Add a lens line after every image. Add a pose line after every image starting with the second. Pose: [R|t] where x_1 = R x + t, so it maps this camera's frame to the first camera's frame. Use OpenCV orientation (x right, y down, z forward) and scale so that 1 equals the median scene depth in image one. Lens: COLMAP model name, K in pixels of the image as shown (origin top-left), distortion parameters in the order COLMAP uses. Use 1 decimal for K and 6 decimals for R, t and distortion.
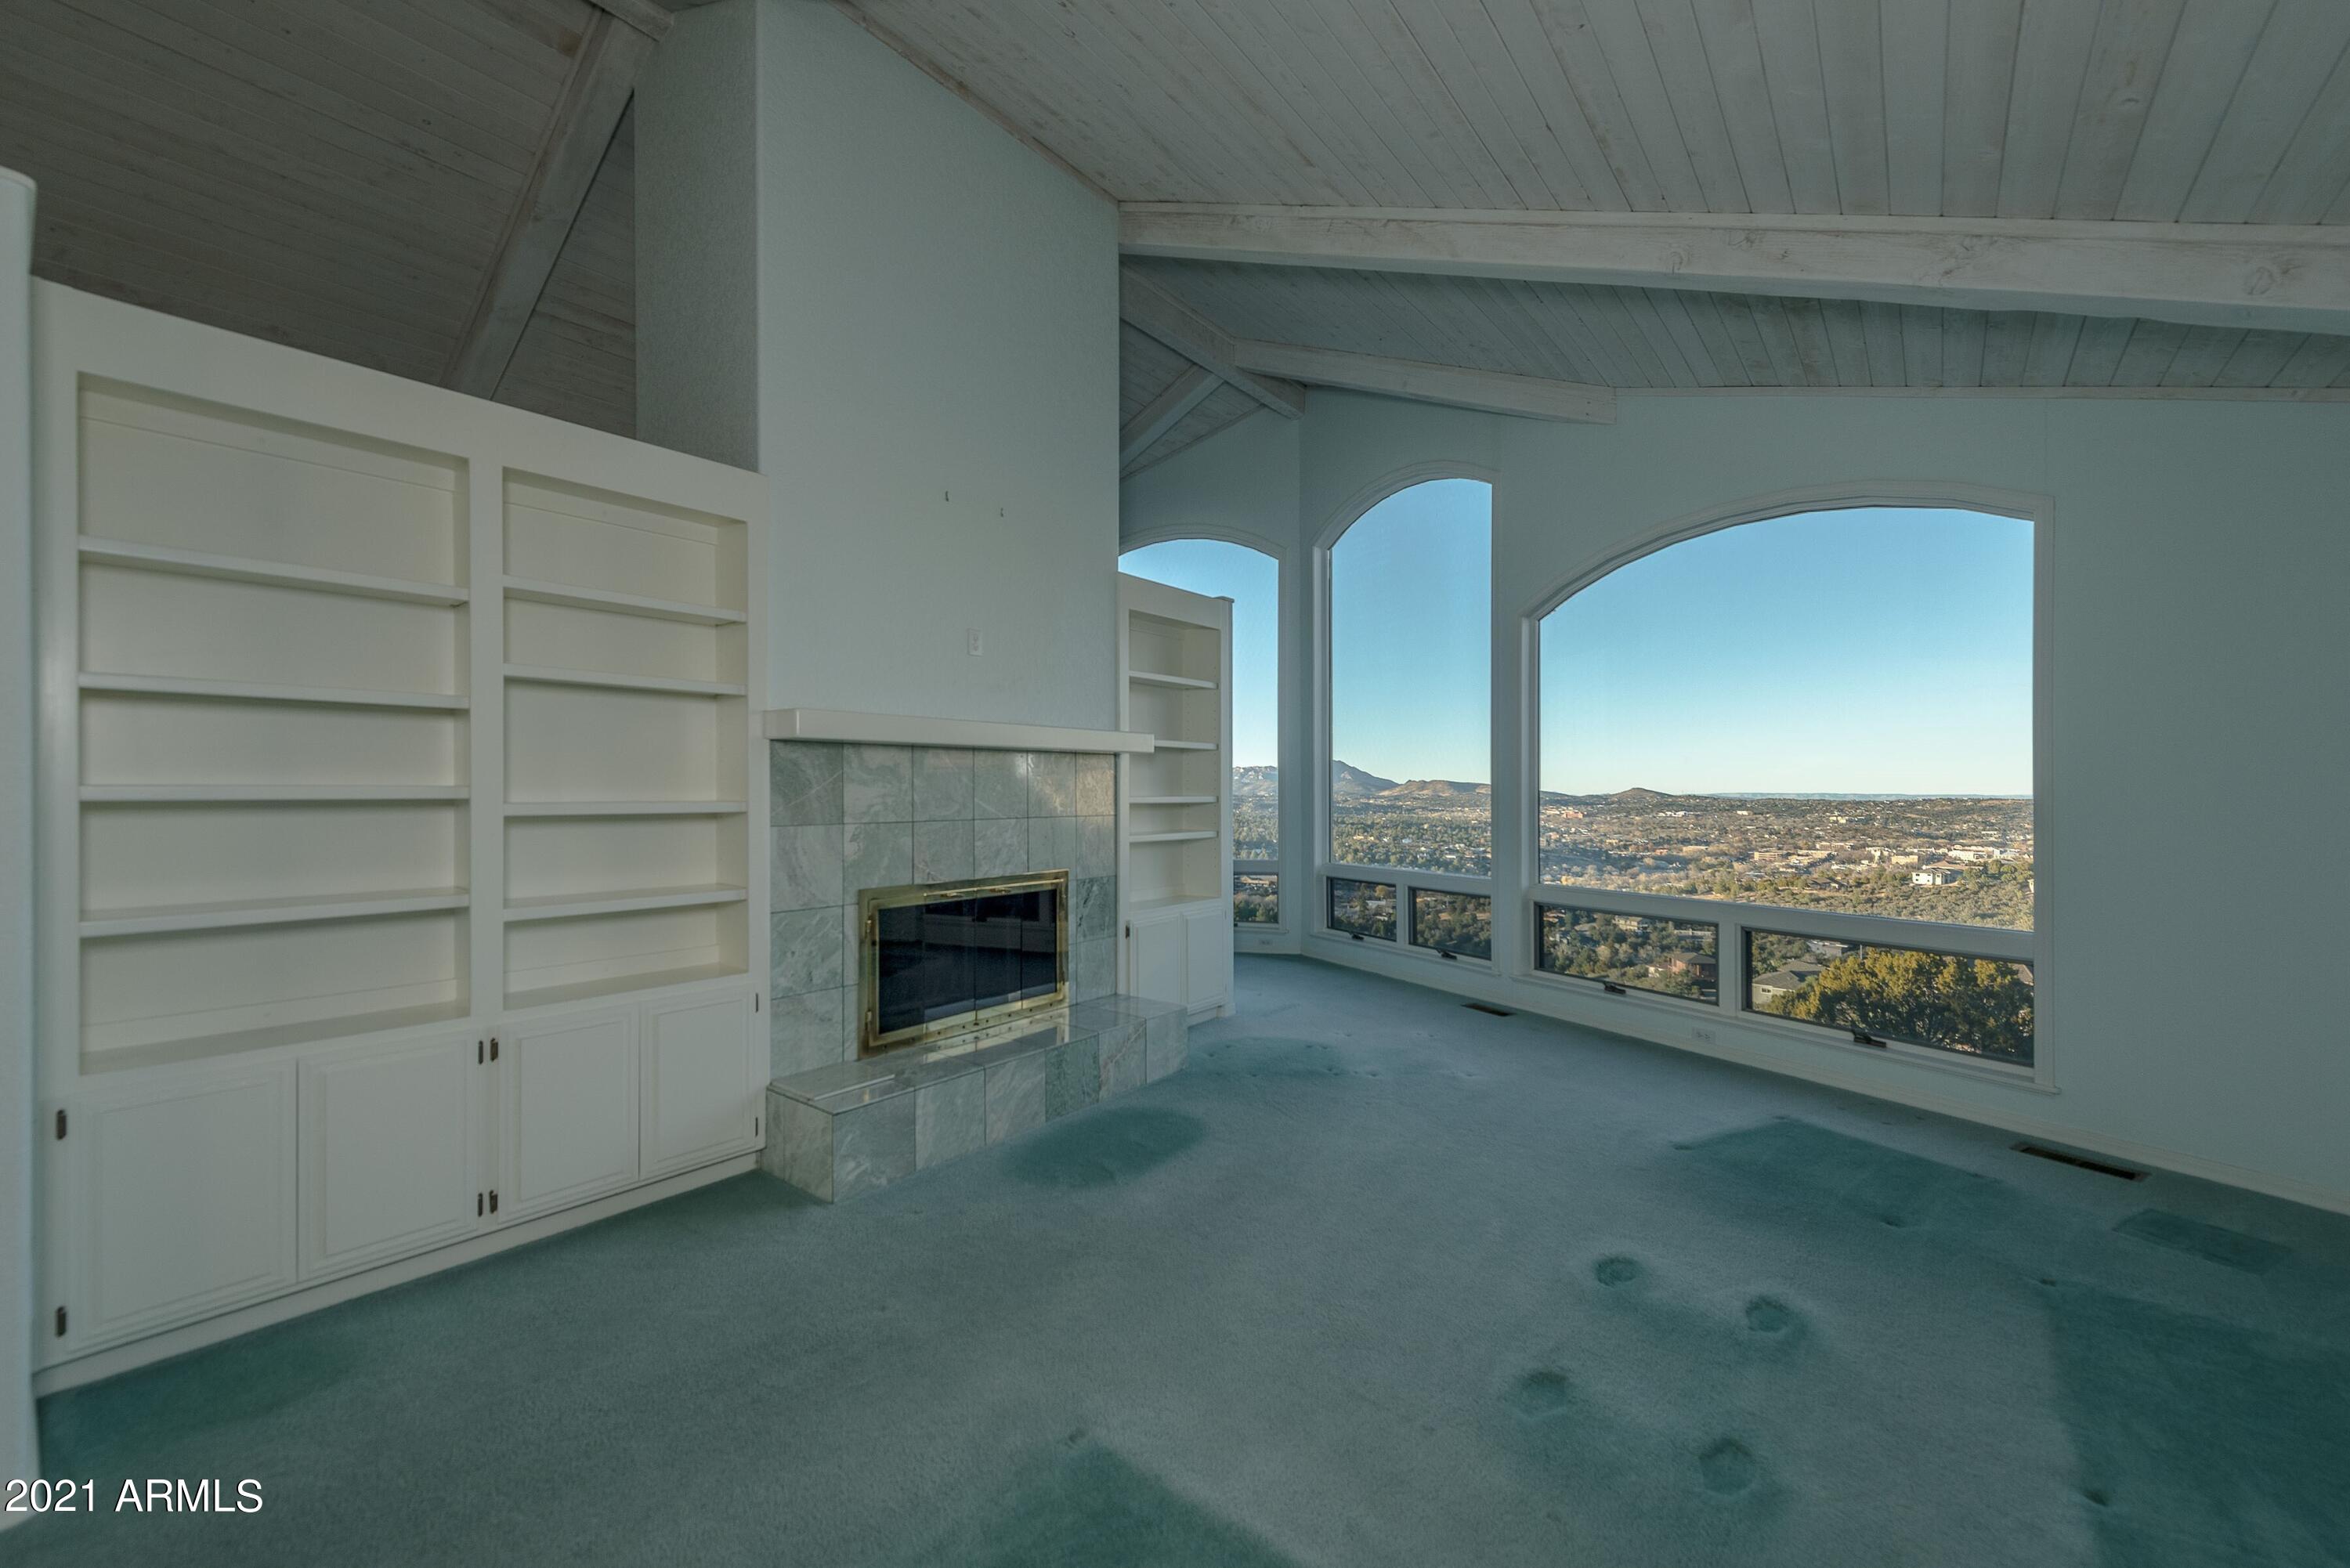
lens RADIAL K [[947.4, 0, 1160.8], [0, 947.4, 786.9], [0, 0, 1]] dist [0.007353, -0.000066]
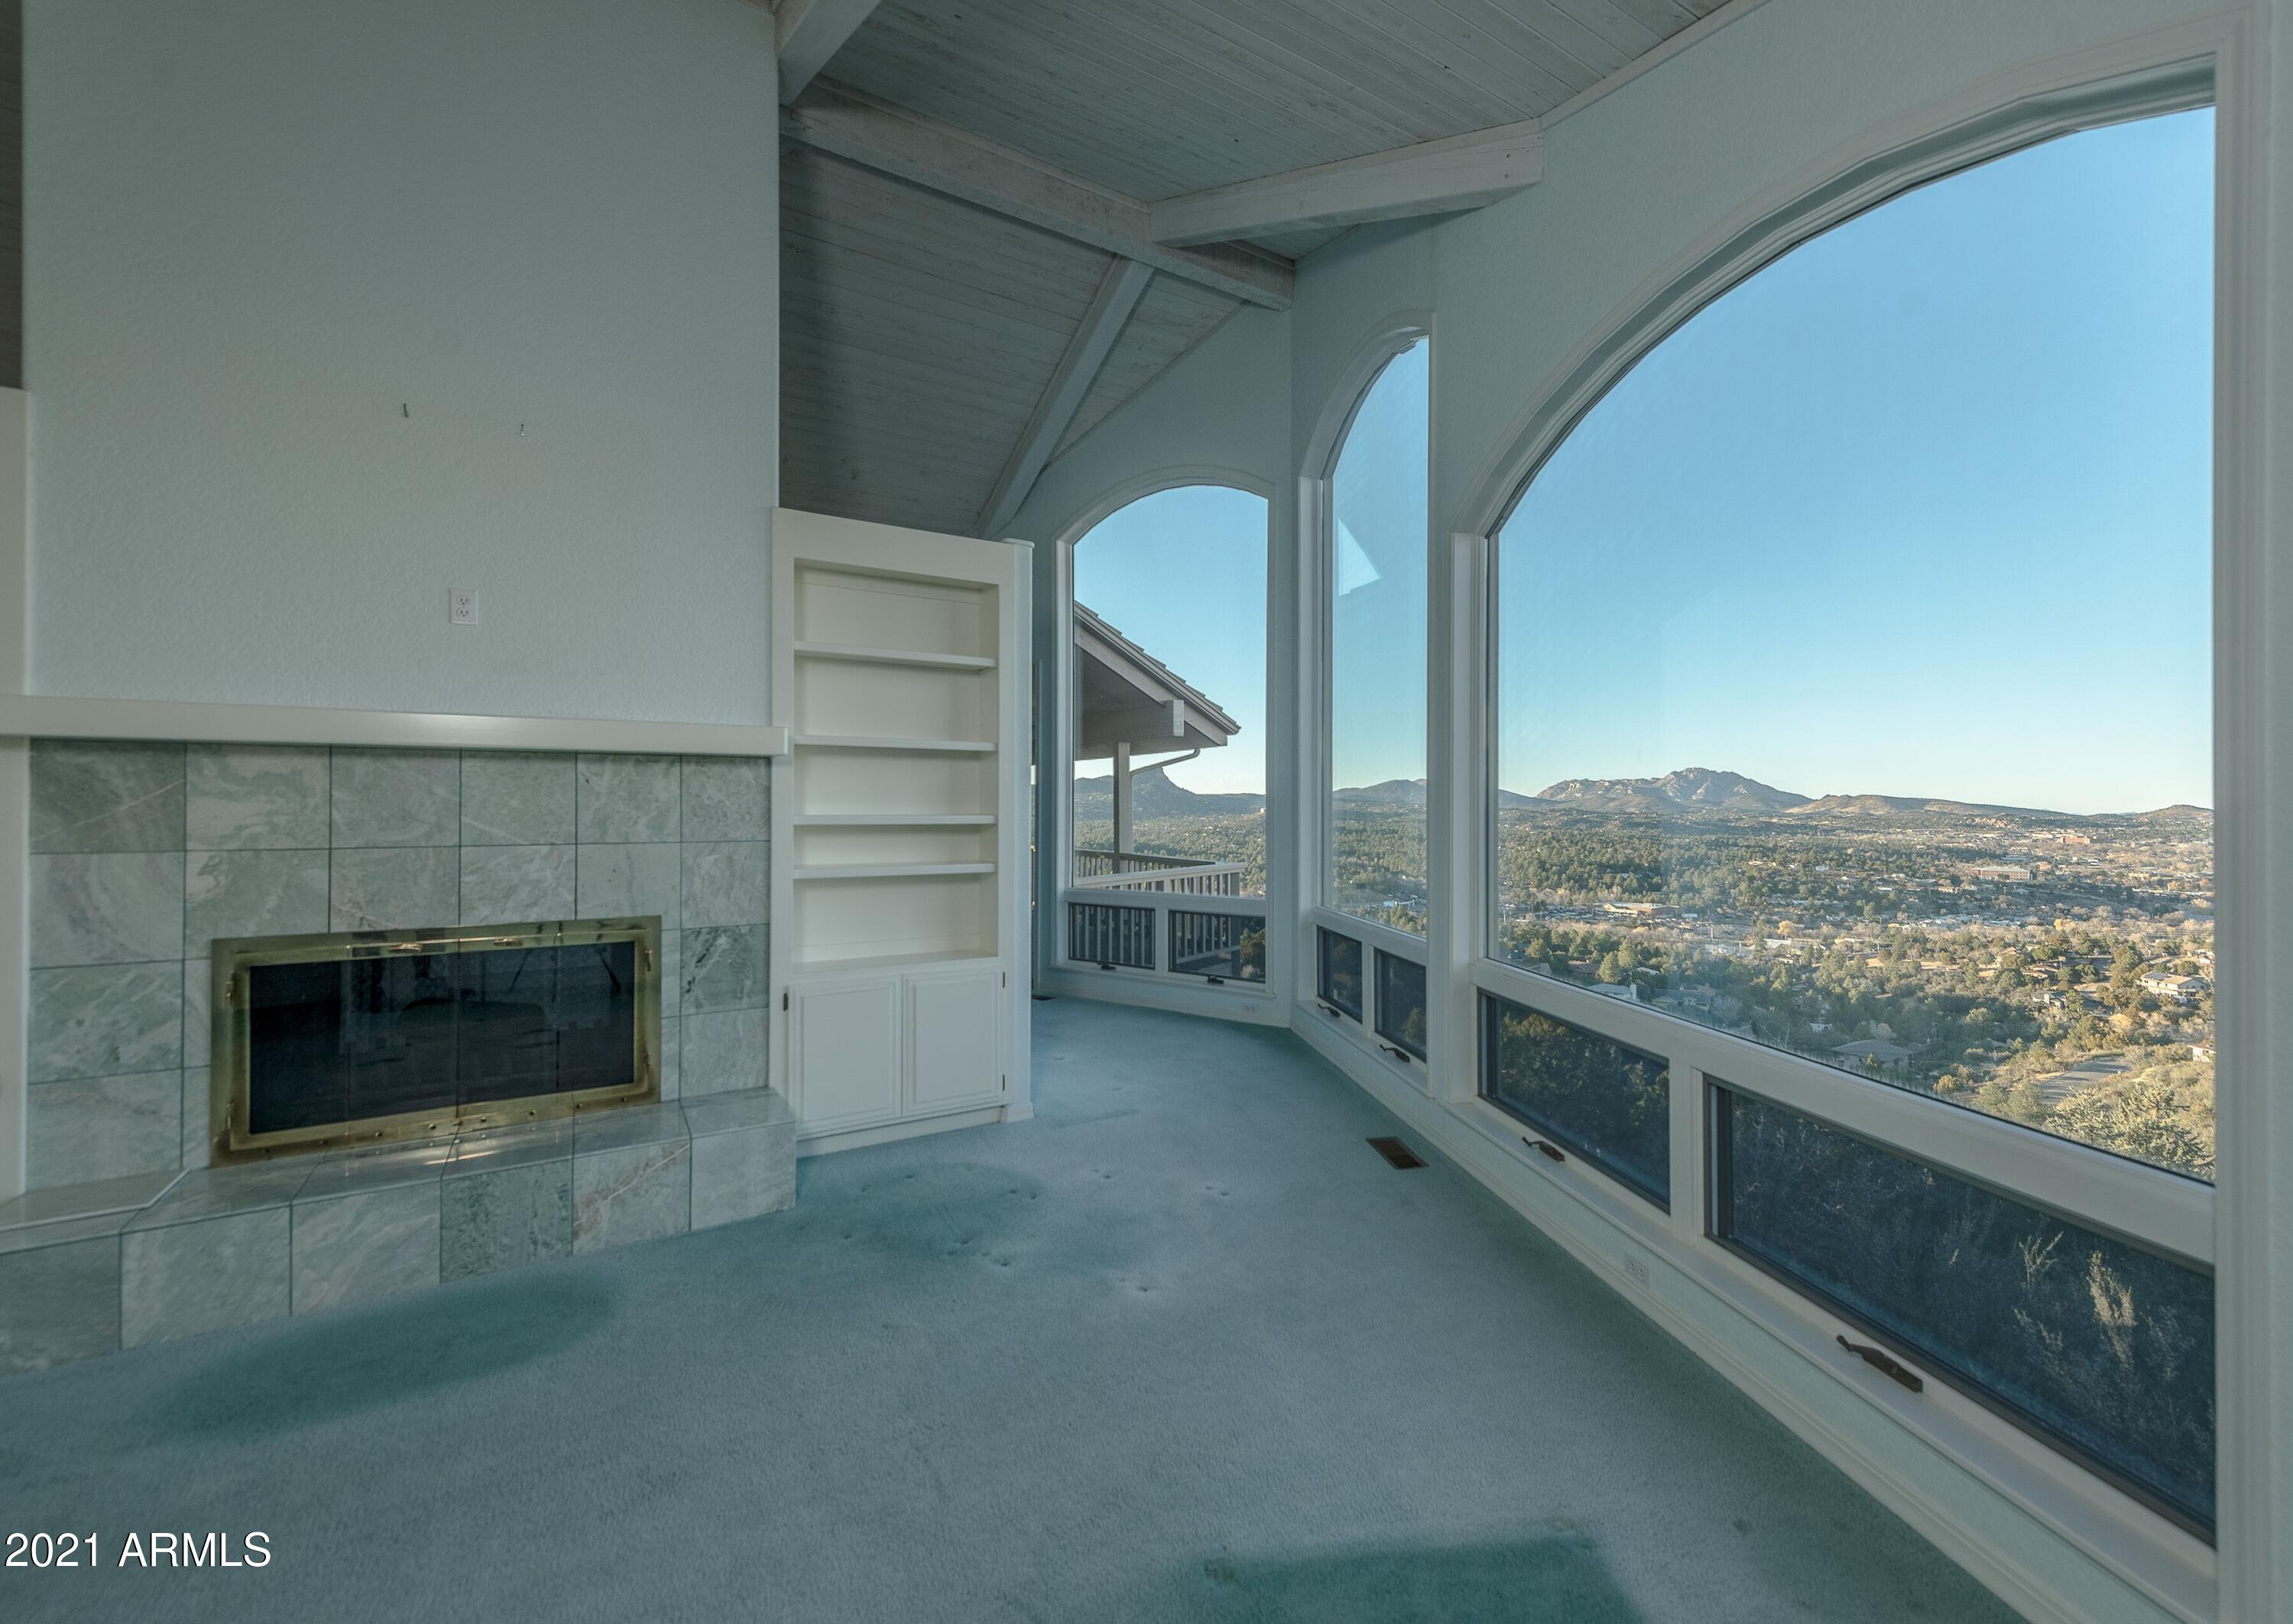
lens RADIAL K [[987.4, 0, 1179.2], [0, 987.4, 792.2], [0, 0, 1]] dist [0.007733, -0.001116]
pose [[0.947355, -0.000336, -0.320185, 0.514797], [-0.002705, 0.999955, -0.009053, -0.002006], [0.320174, 0.009442, 0.947312, 0.393403]]
